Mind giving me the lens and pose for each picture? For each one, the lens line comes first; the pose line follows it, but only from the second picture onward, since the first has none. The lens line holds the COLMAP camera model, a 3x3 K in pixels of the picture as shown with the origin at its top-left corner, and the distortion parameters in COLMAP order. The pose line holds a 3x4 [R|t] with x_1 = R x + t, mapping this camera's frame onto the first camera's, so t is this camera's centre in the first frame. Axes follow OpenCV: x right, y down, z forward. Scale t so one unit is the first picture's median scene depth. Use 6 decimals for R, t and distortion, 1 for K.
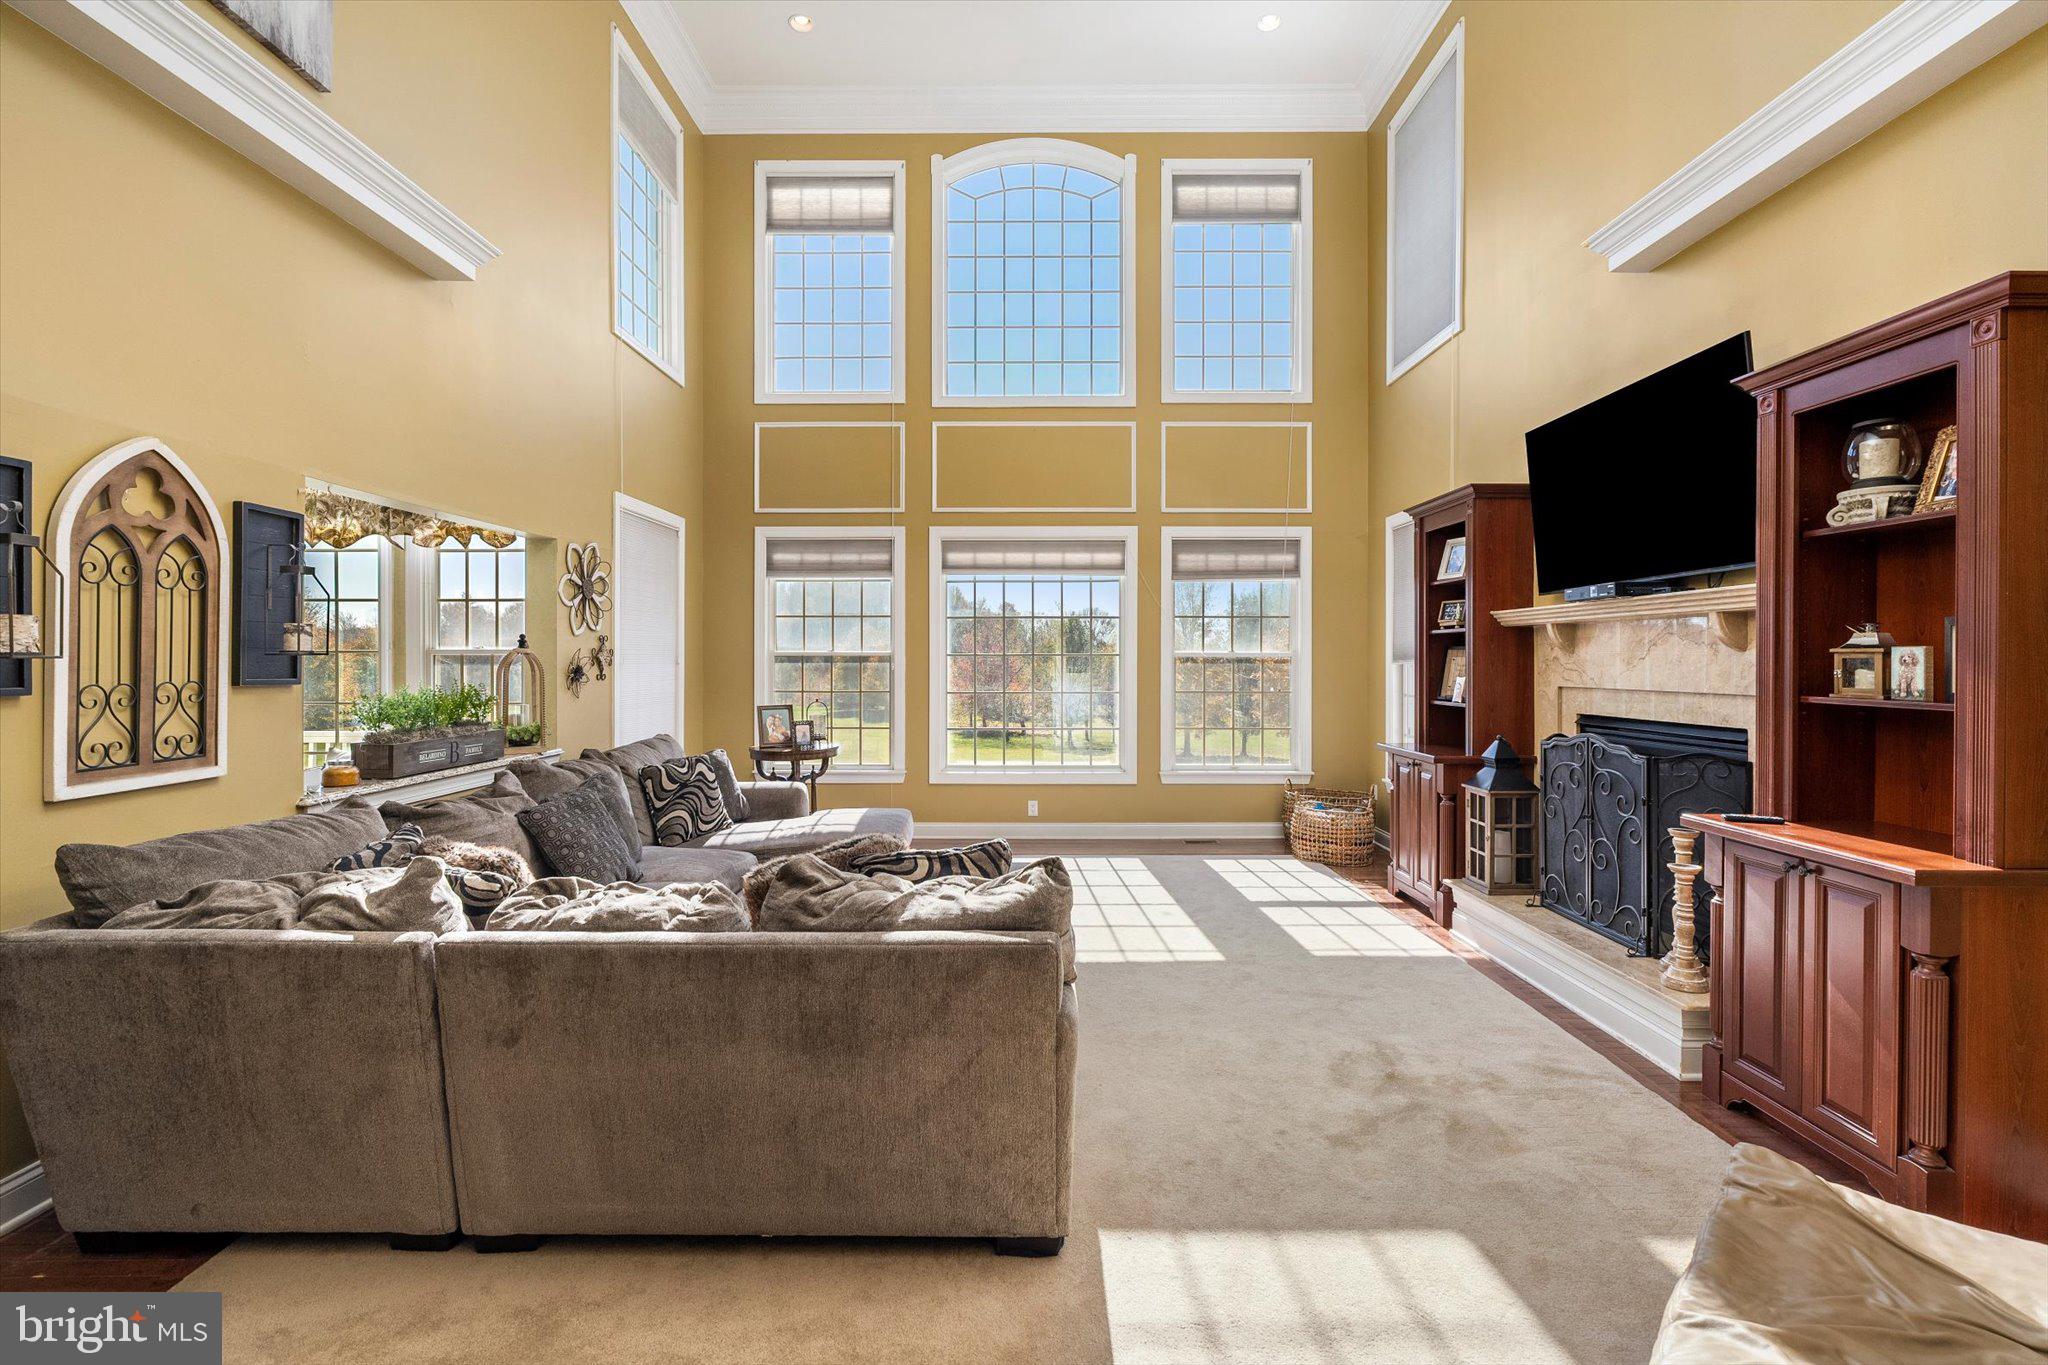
lens RADIAL K [[991.3, 0, 1025.7], [0, 991.3, 660.2], [0, 0, 1]] dist [0.000139, -0.000061]
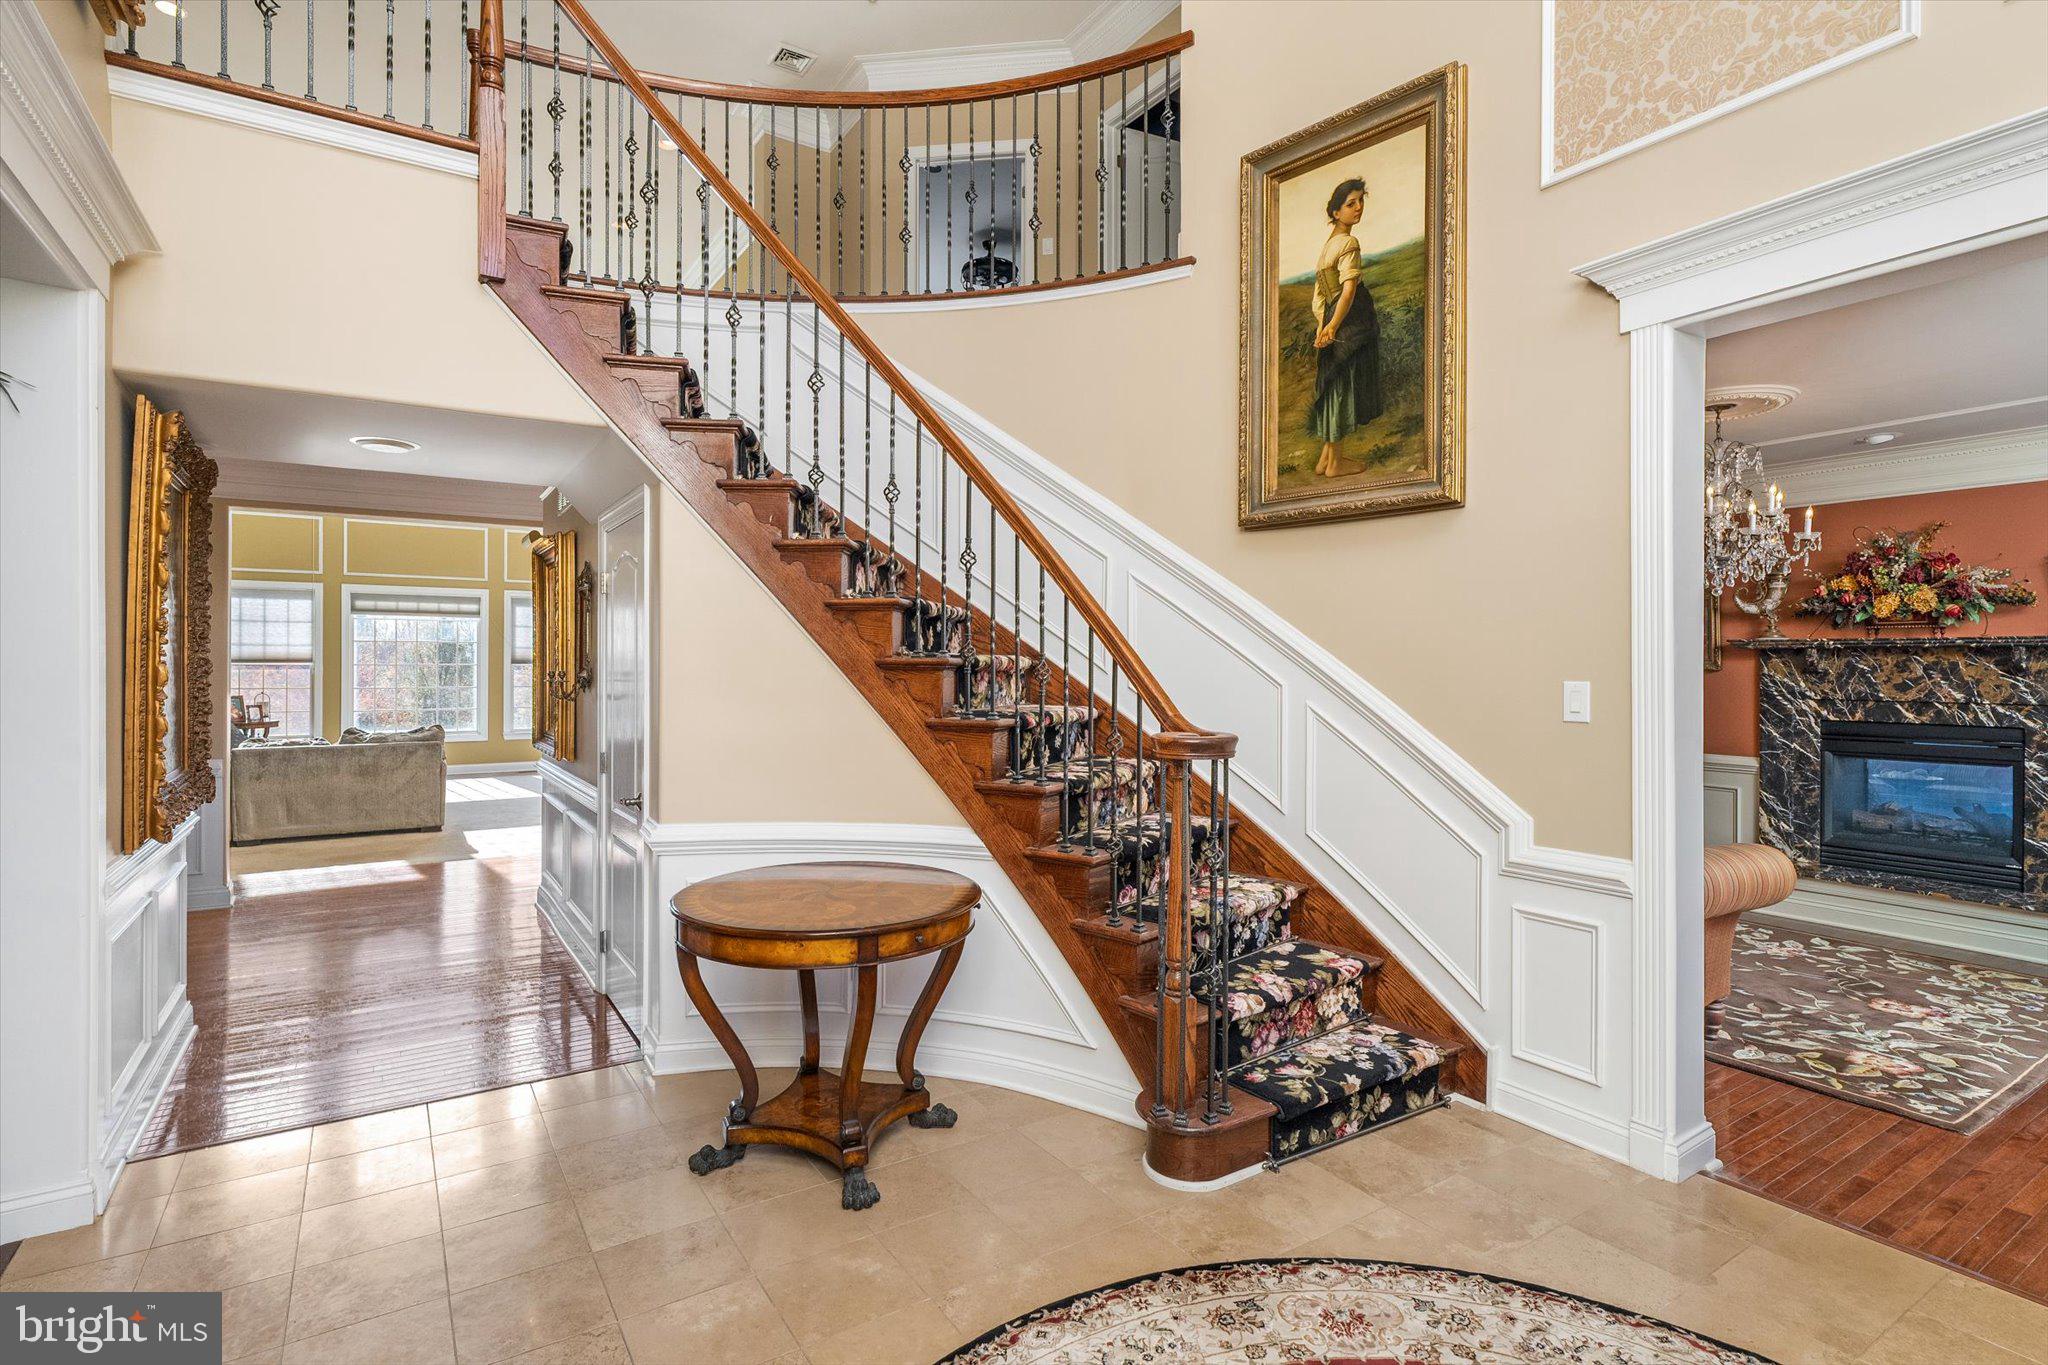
lens RADIAL K [[991.3, 0, 1025.7], [0, 991.3, 660.2], [0, 0, 1]] dist [0.000139, -0.000061]
pose [[0.838093, 0.002941, 0.545520, -0.161499], [-0.000361, 0.999988, -0.004835, -0.016105], [-0.545528, 0.003855, 0.838084, -3.417148]]
